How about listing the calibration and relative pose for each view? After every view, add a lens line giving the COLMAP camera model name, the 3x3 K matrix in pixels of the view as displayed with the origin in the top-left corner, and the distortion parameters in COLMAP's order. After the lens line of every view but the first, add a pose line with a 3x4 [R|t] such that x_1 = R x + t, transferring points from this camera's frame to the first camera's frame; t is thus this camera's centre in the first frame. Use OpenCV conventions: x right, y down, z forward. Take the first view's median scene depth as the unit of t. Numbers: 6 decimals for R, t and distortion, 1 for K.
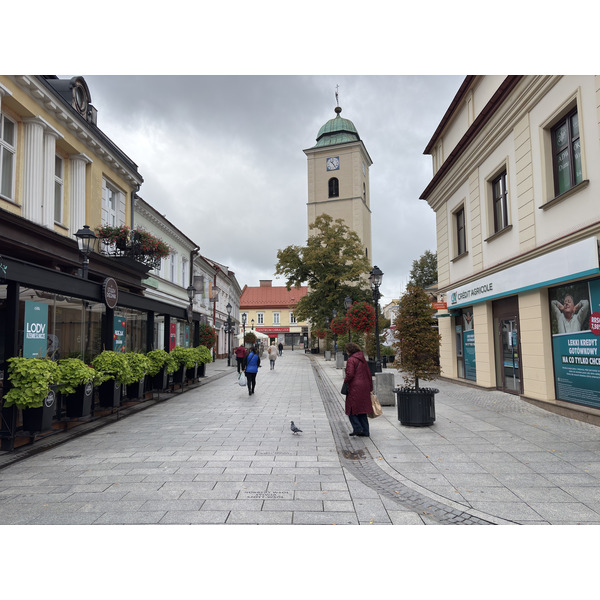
lens RADIAL K [[446.9, 0, 299.1], [0, 446.9, 303.4], [0, 0, 1]] dist [0.031731, -0.008266]
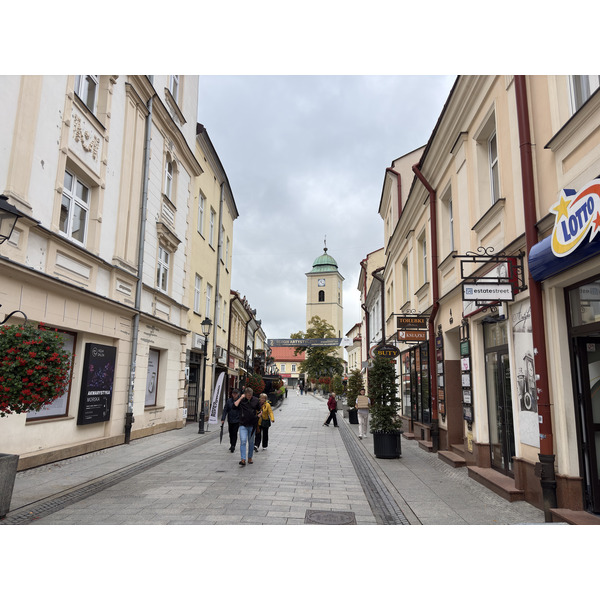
lens RADIAL K [[446.9, 0, 299.1], [0, 446.9, 303.4], [0, 0, 1]] dist [0.031731, -0.008266]
pose [[0.999256, 0.030874, 0.023109, -0.051172], [-0.028715, 0.995660, -0.088521, -0.071842], [-0.025742, 0.087791, 0.995806, -0.739884]]
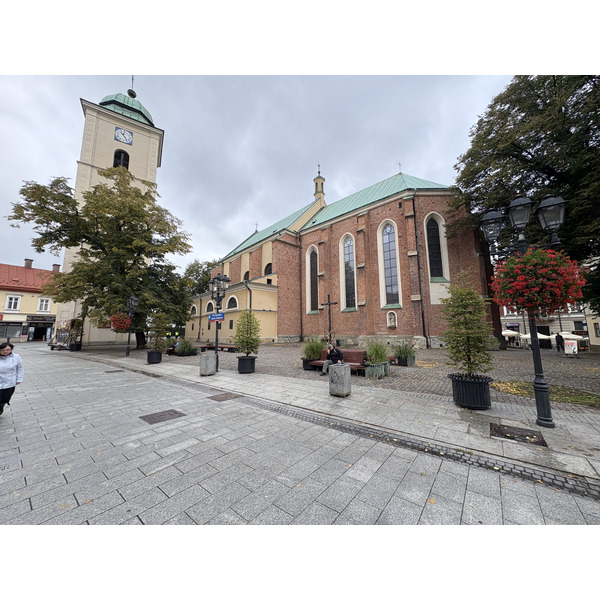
lens RADIAL K [[237.2, 0, 300.0], [0, 237.2, 300.0], [0, 0, 1]] dist [-0.000331, -0.000080]
pose [[0.612695, 0.116223, 0.781727, -0.042965], [-0.073979, 0.993219, -0.089684, 0.034852], [-0.786850, -0.002883, 0.617138, 0.424563]]
